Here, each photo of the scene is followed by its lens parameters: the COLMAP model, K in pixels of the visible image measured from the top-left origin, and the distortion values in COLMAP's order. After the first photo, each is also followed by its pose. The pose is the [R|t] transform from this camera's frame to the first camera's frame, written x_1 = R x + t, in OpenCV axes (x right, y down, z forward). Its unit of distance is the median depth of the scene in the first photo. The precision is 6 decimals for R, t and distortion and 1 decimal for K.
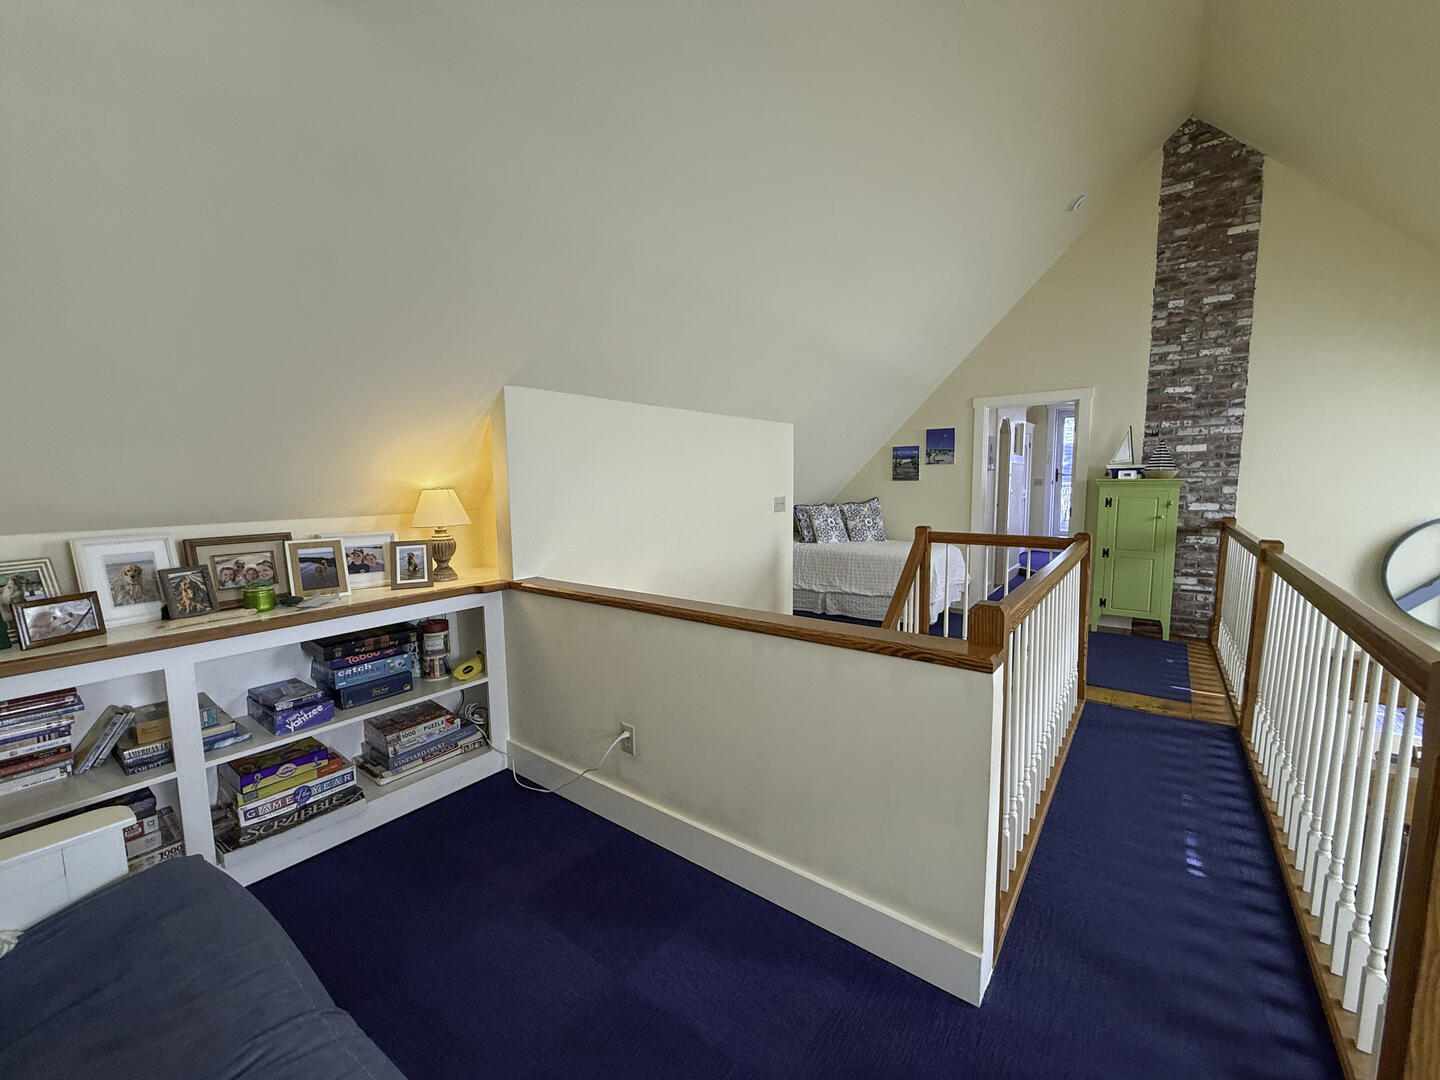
lens RADIAL K [[576.2, 0, 722.8], [0, 576.2, 546.9], [0, 0, 1]] dist [-0.000350, 0.000594]
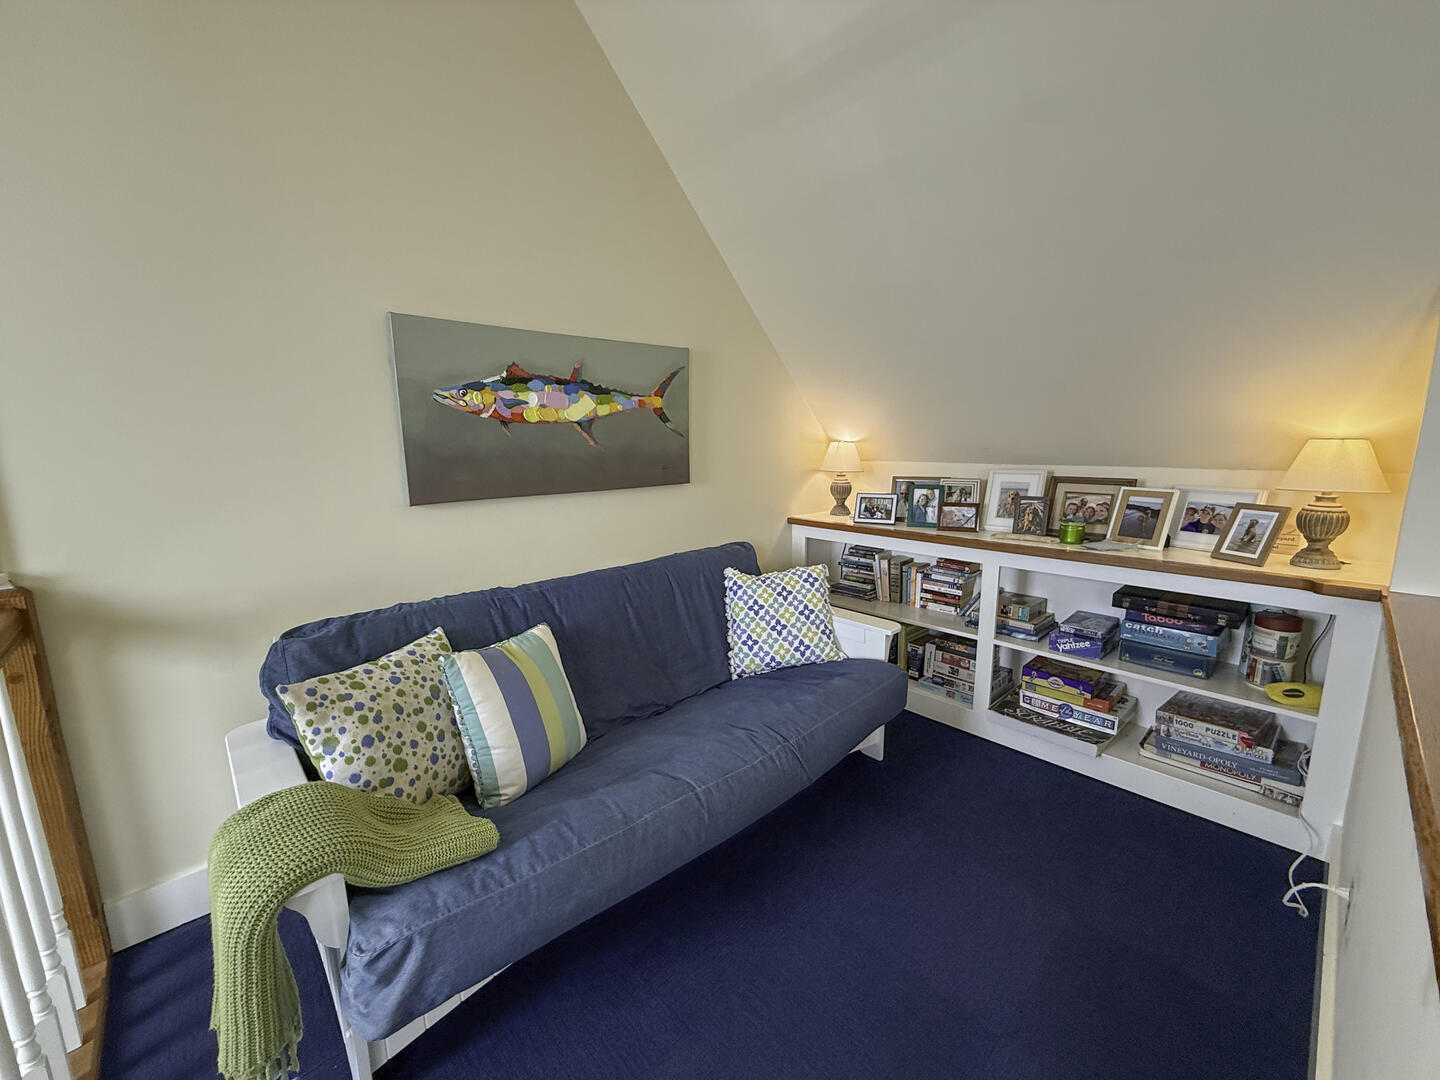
lens RADIAL K [[576.2, 0, 724.6], [0, 576.2, 543.3], [0, 0, 1]] dist [-0.000350, 0.000594]
pose [[-0.172503, 0.190239, -0.966464, 0.388905], [-0.102928, 0.972320, 0.209763, -0.053431], [0.979617, 0.135661, -0.148147, 0.443138]]
